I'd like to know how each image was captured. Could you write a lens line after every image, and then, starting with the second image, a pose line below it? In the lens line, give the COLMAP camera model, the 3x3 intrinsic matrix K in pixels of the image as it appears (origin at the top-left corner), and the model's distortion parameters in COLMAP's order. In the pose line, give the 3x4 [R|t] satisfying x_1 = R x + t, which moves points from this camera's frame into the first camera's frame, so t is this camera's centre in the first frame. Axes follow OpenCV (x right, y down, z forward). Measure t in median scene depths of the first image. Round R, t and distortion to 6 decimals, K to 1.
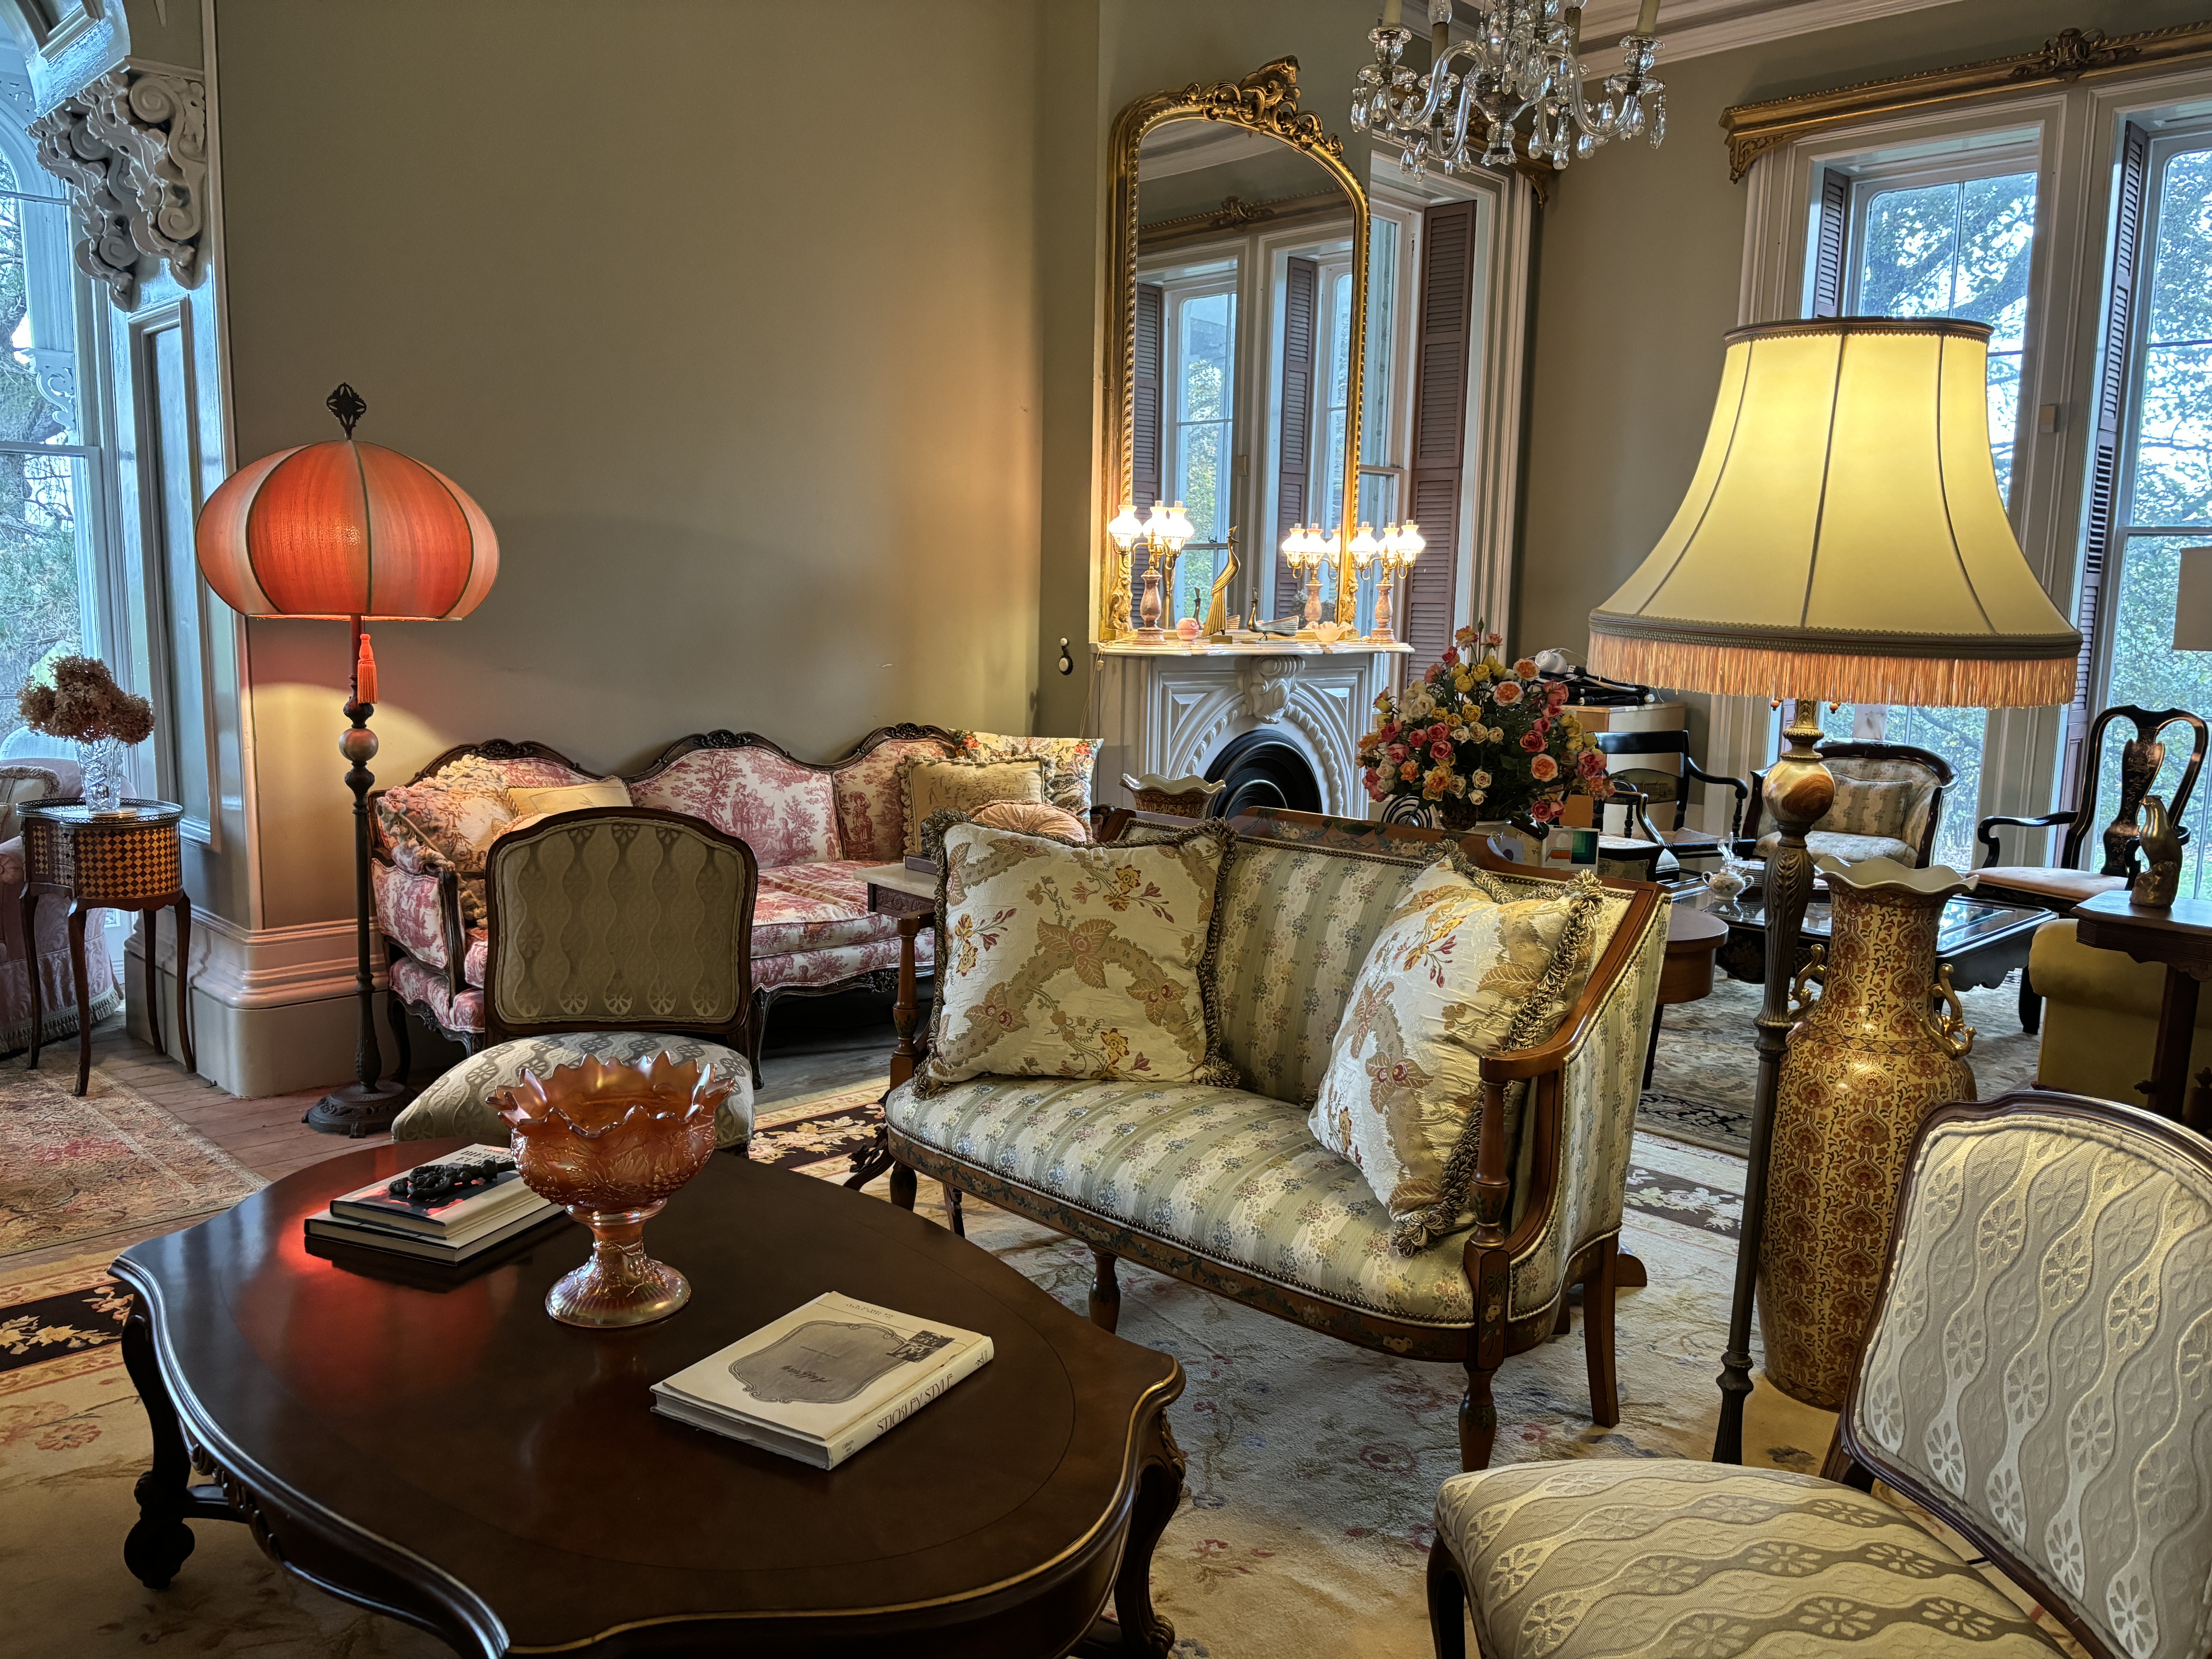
lens RADIAL K [[1680.4, 0, 1100.5], [0, 1680.4, 827.4], [0, 0, 1]] dist [0.086309, -0.109463]
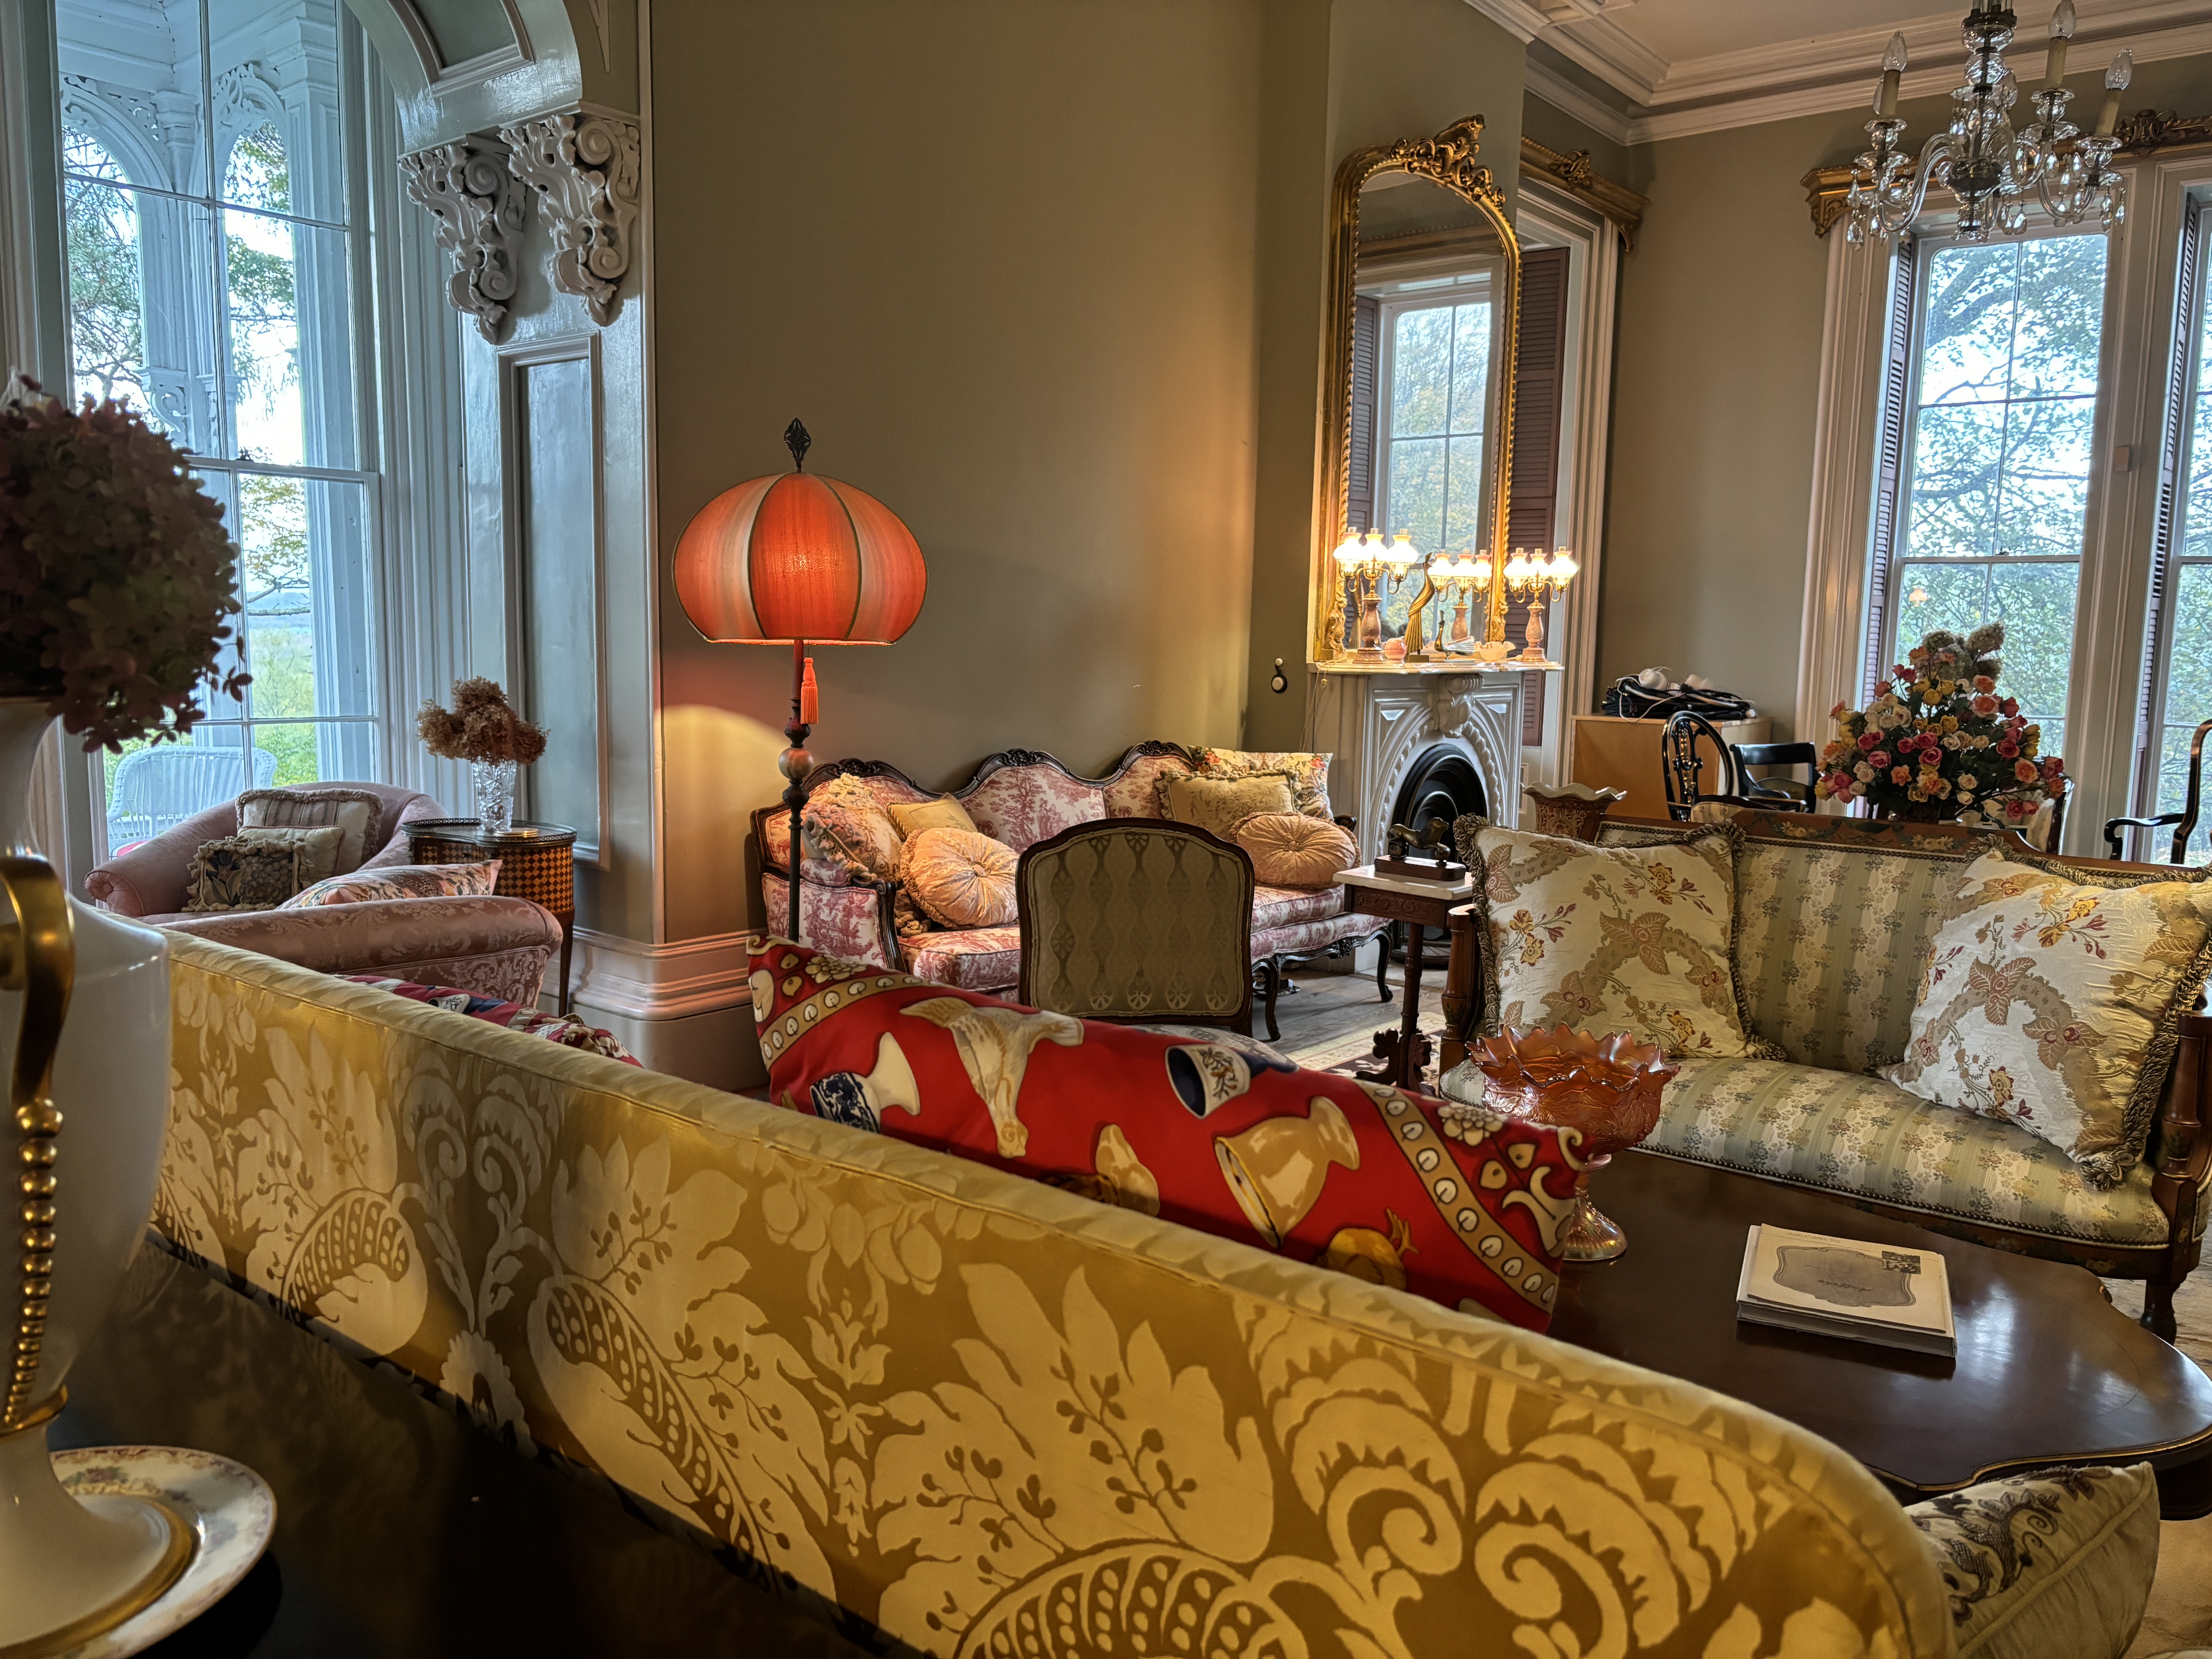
lens RADIAL K [[1690.2, 0, 1096.5], [0, 1690.2, 831.2], [0, 0, 1]] dist [0.064141, -0.077629]
pose [[0.994932, -0.012615, 0.099760, -0.330204], [0.013610, 0.999864, -0.009301, 0.004940], [-0.099629, 0.010612, 0.994968, -0.052894]]
